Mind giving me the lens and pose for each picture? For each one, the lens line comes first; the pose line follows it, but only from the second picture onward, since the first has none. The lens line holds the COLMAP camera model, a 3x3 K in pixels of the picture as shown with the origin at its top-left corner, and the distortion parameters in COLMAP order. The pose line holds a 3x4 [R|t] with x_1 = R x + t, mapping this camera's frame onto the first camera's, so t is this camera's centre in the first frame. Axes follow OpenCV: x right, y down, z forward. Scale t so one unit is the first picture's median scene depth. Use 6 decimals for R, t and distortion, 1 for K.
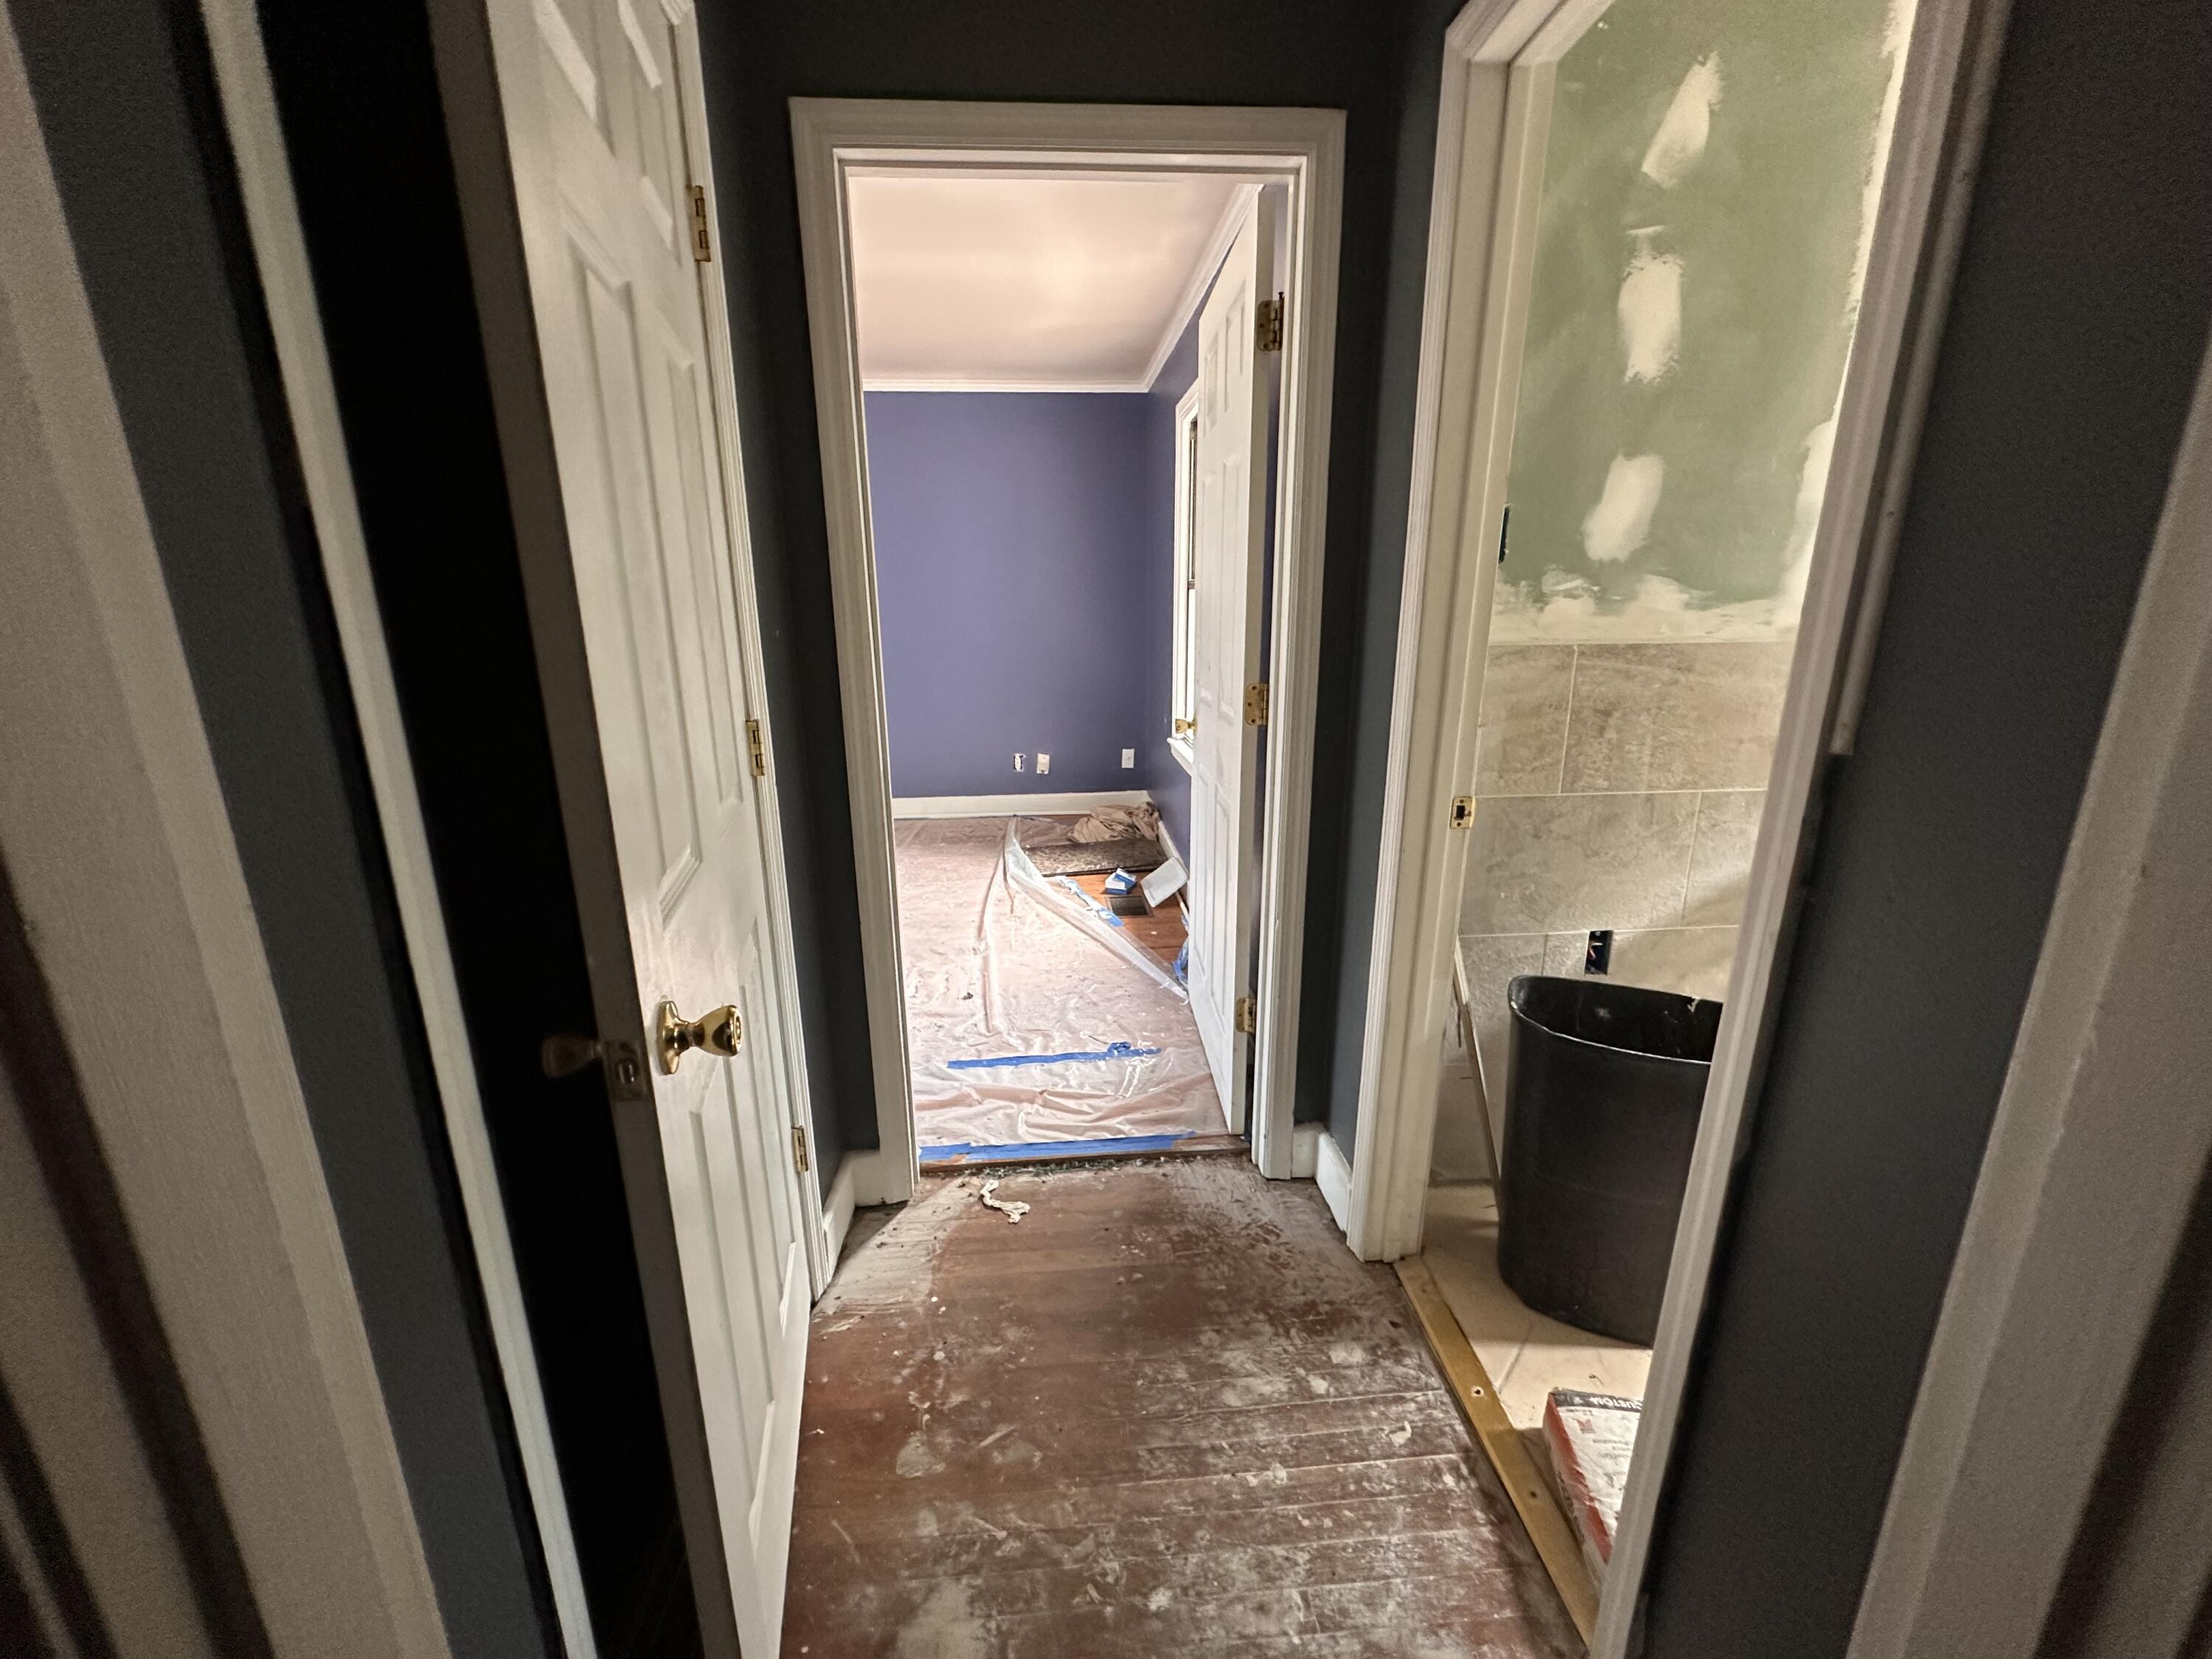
lens RADIAL K [[887.4, 0, 1107.3], [0, 887.4, 835.1], [0, 0, 1]] dist [-0.003134, 0.000446]
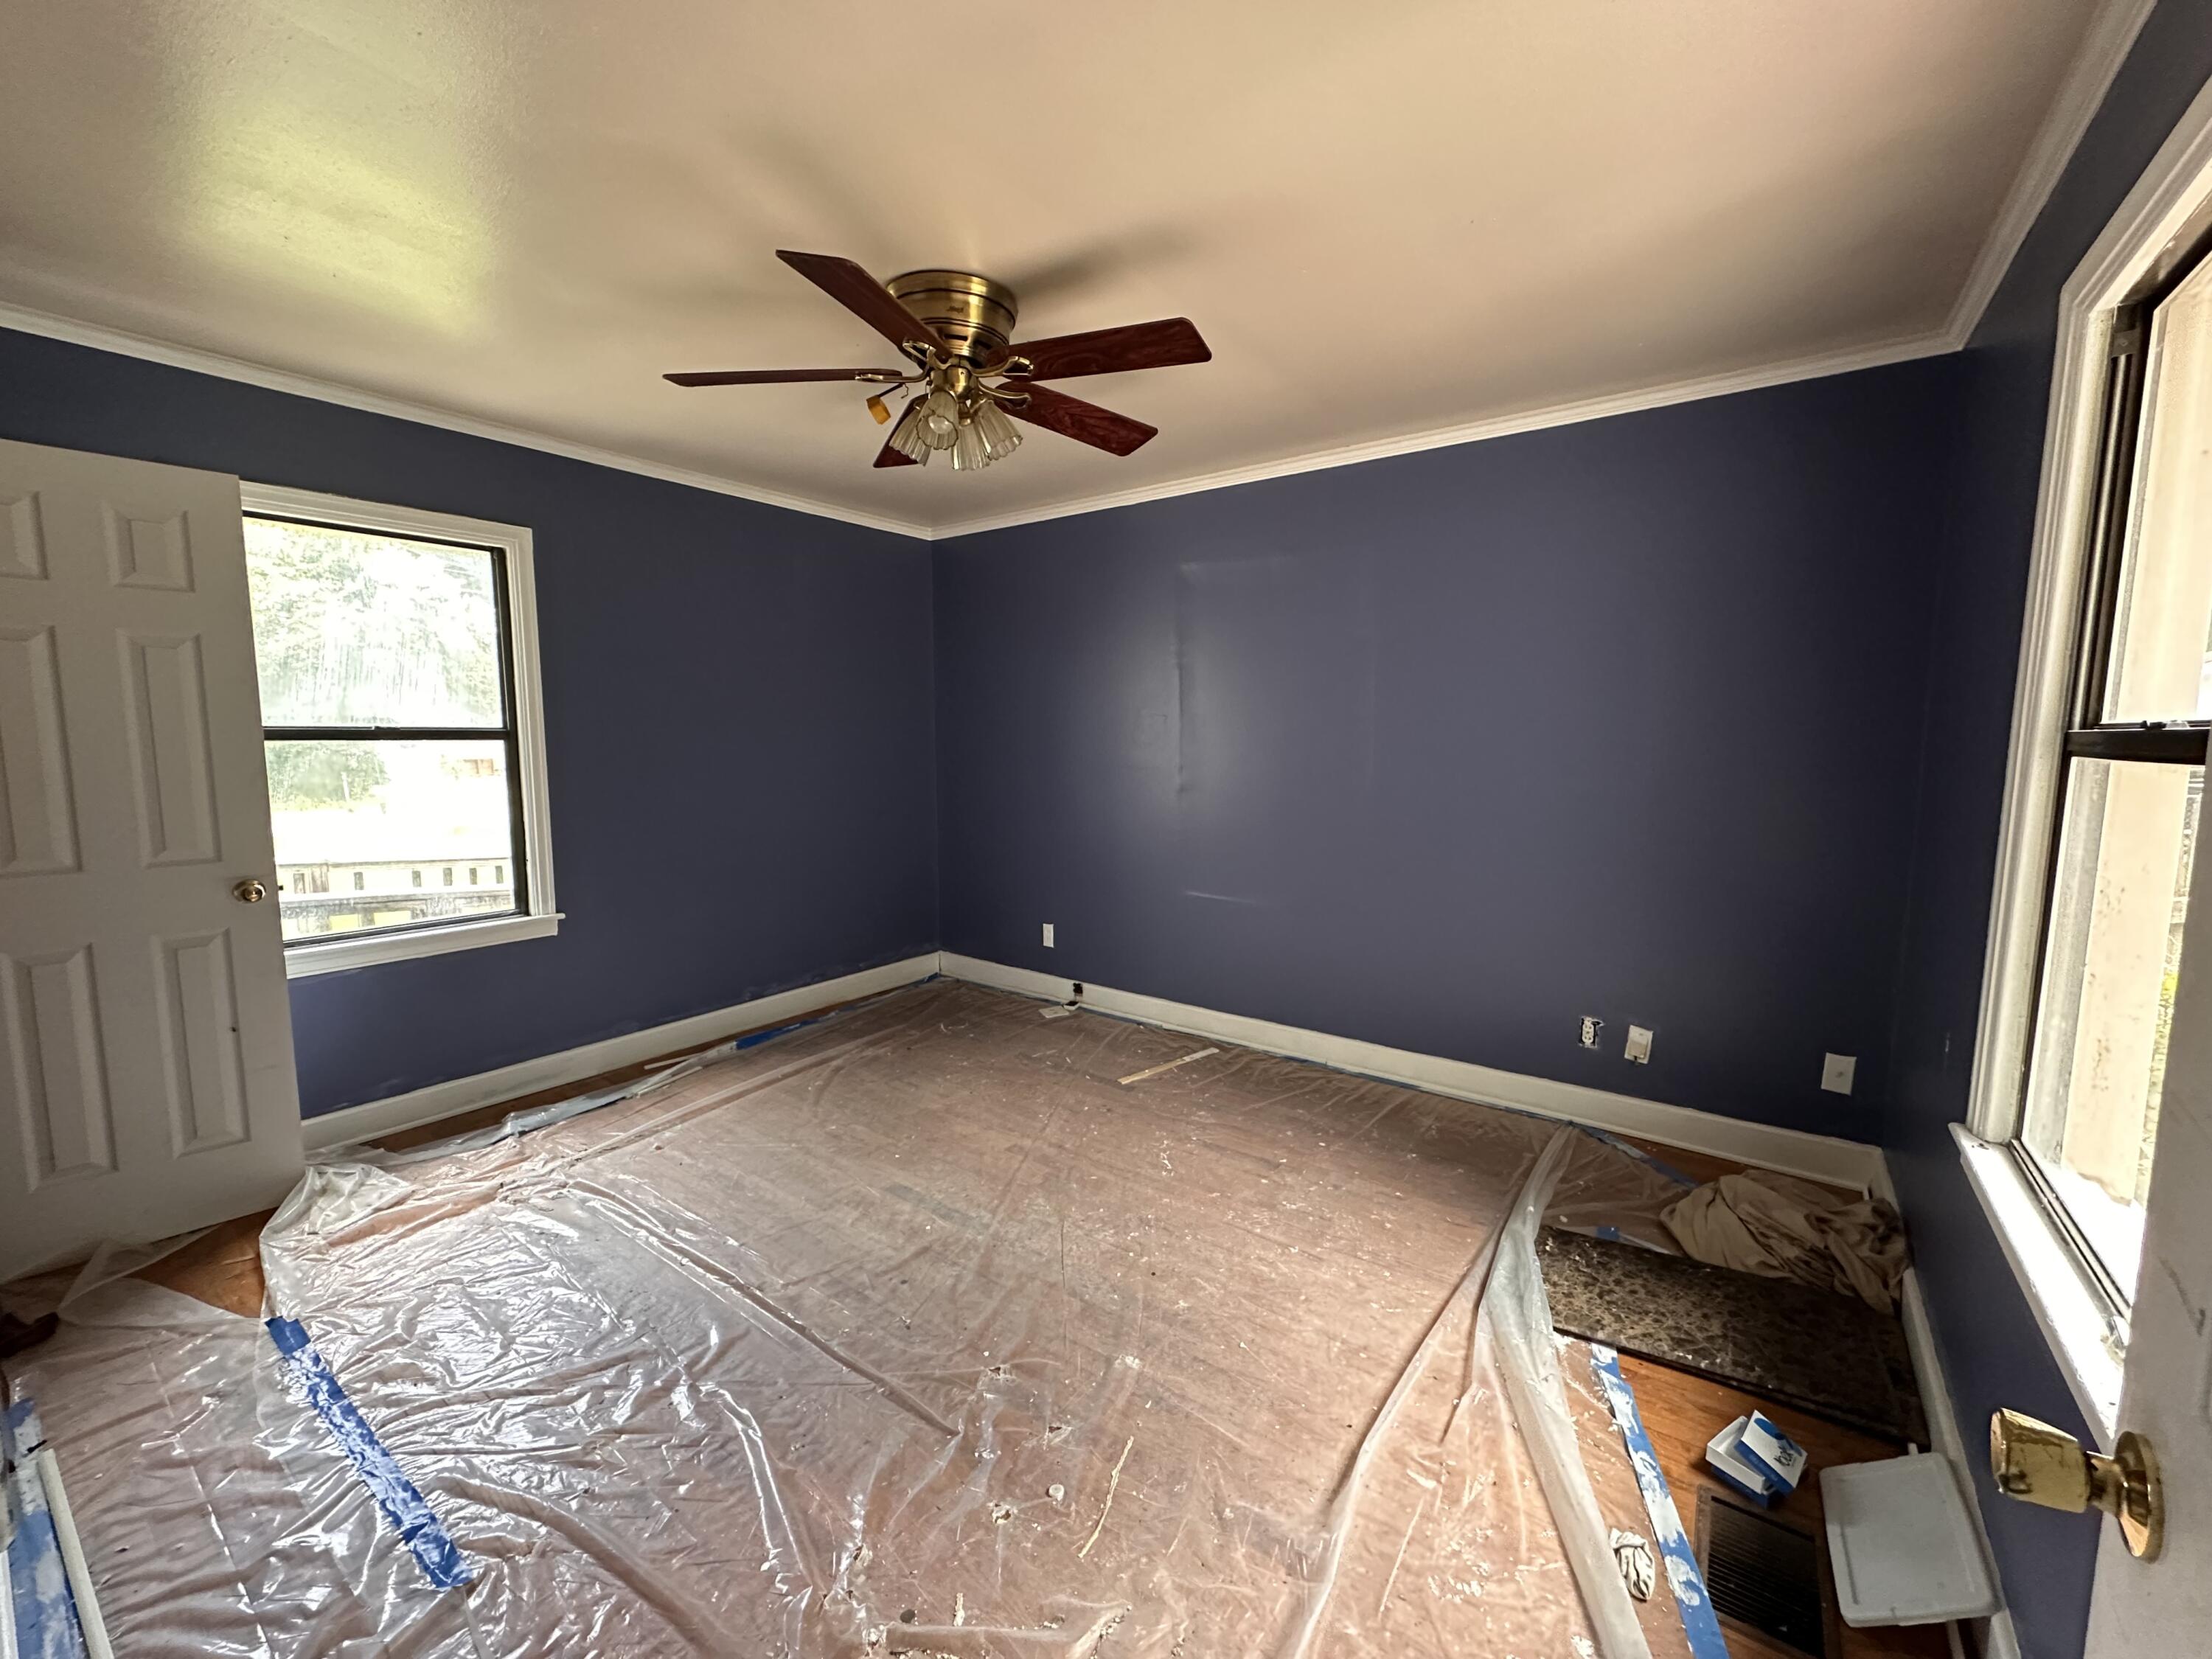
lens RADIAL K [[887.4, 0, 1108.5], [0, 887.4, 827.8], [0, 0, 1]] dist [-0.003134, 0.000446]
pose [[0.761284, 0.080724, -0.643374, 0.023218], [-0.177215, 0.980347, -0.086690, -0.121641], [0.623732, 0.180011, 0.760628, 0.402693]]
